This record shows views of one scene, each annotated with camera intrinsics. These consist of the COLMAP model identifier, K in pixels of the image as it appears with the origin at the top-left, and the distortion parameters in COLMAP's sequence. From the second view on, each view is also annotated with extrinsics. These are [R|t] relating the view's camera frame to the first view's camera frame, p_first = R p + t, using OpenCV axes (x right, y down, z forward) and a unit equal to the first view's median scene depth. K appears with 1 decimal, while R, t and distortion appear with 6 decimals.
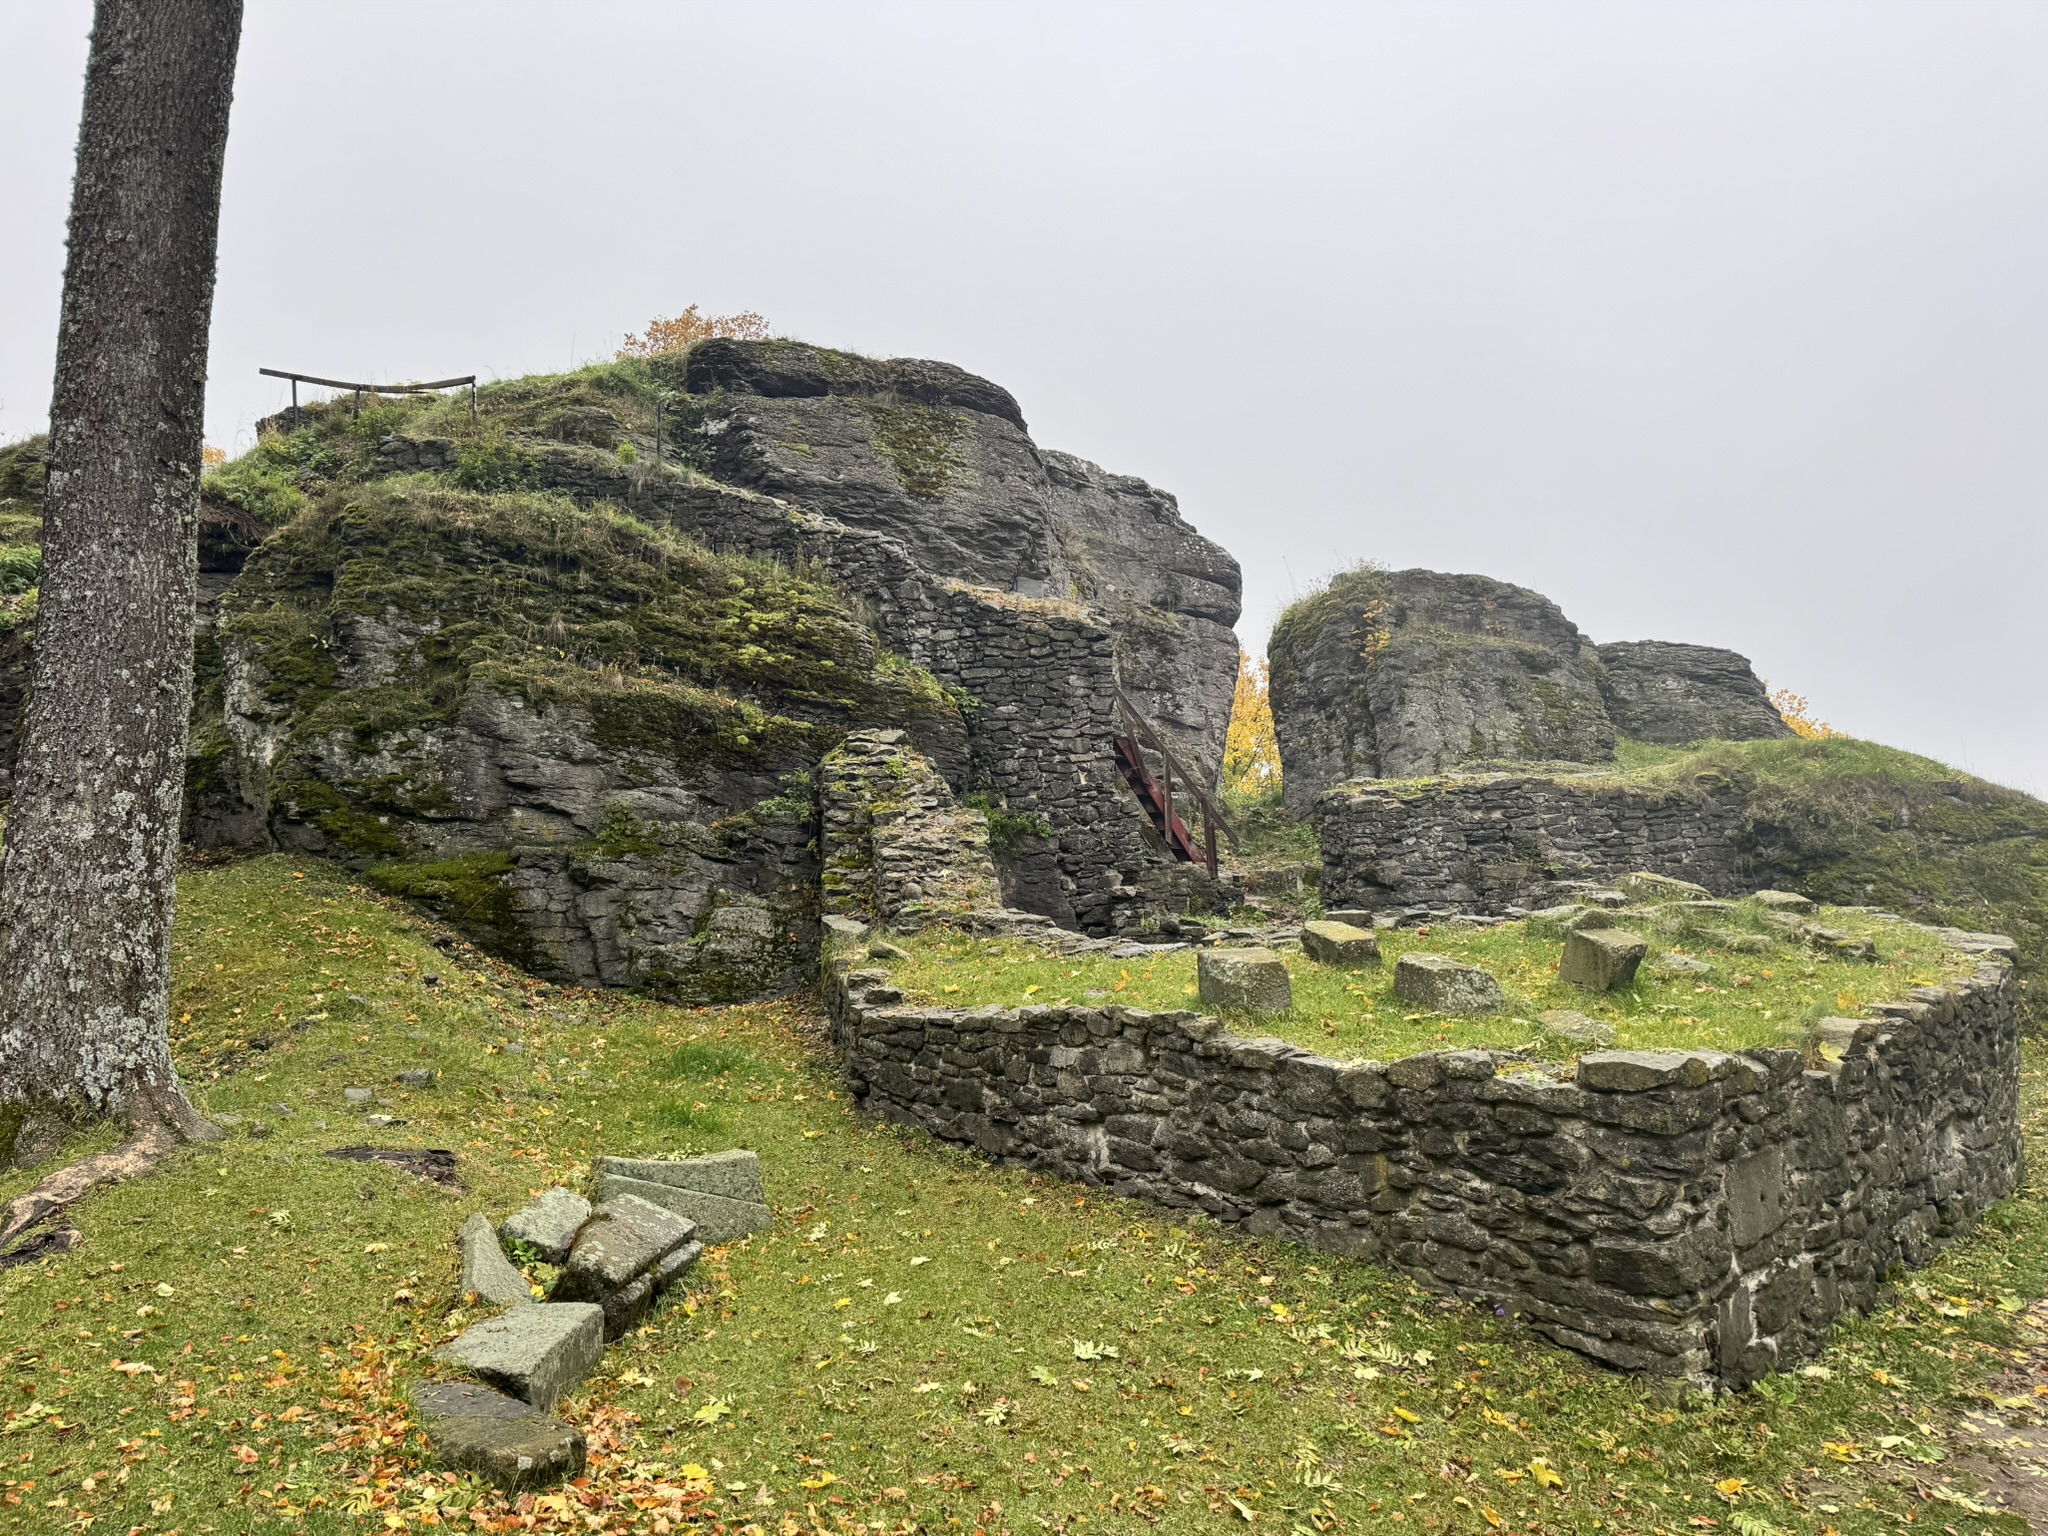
lens RADIAL K [[1412.8, 0, 1024.0], [0, 1412.8, 768.0], [0, 0, 1]] dist [0.169915, -0.276186]
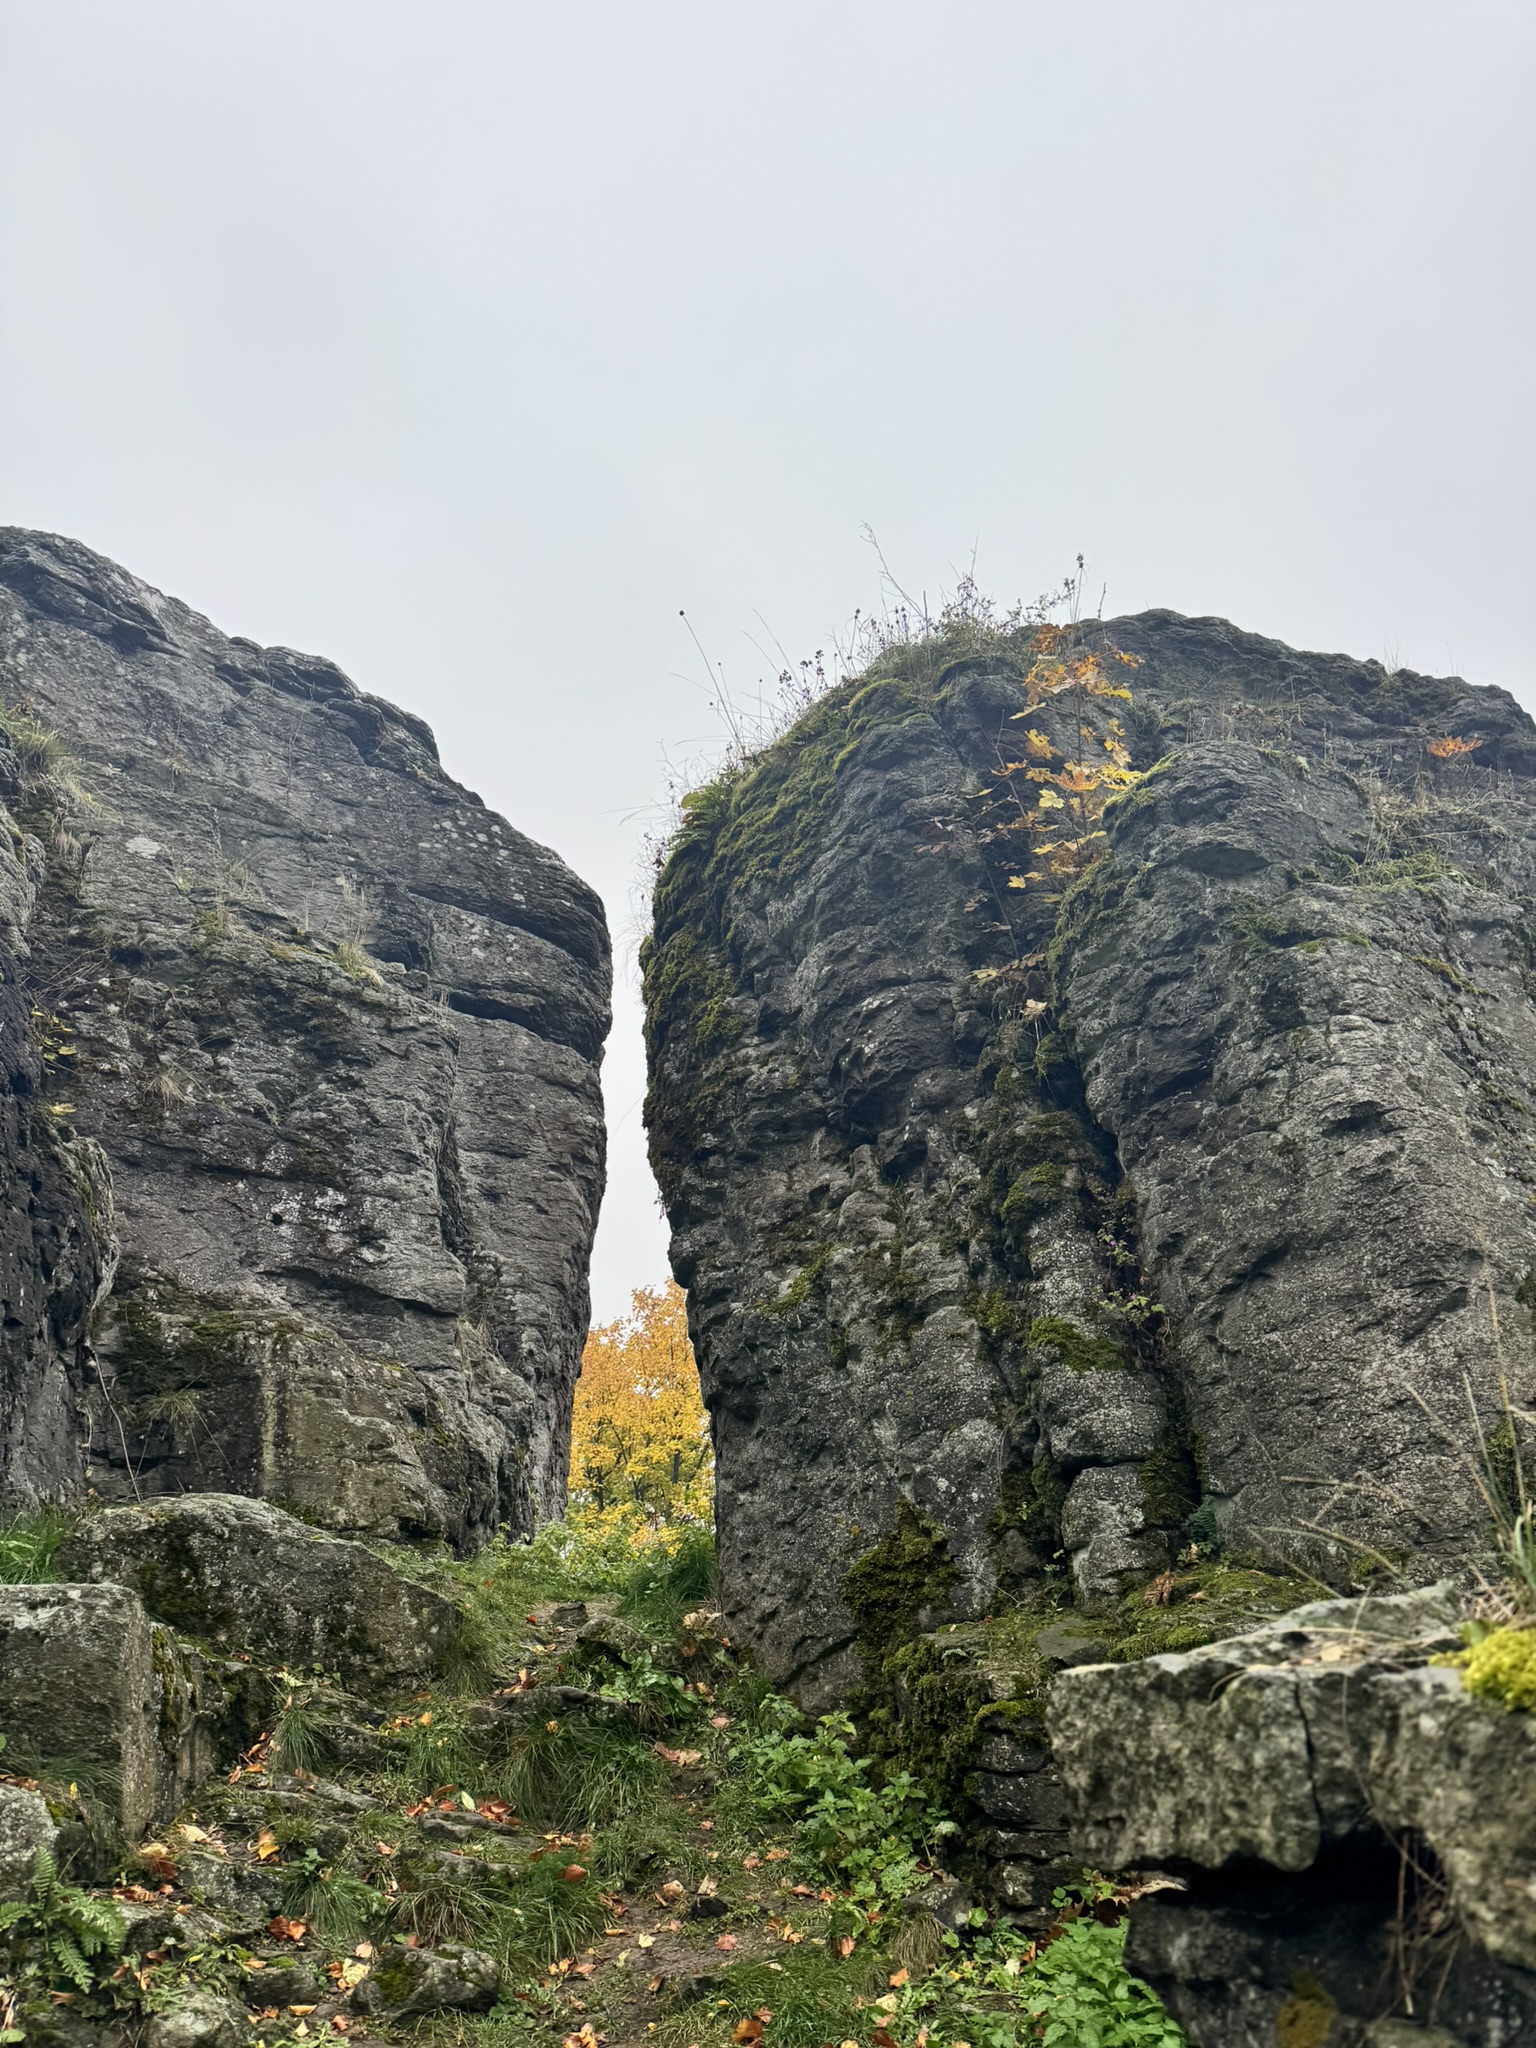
lens RADIAL K [[1412.8, 0, 768.0], [0, 1412.8, 1024.0], [0, 0, 1]] dist [0.169915, -0.276186]
pose [[0.981742, 0.013431, 0.189741, 0.134018], [0.044828, 0.953071, -0.299409, 0.007607], [-0.184858, 0.302448, 0.935068, 0.695690]]
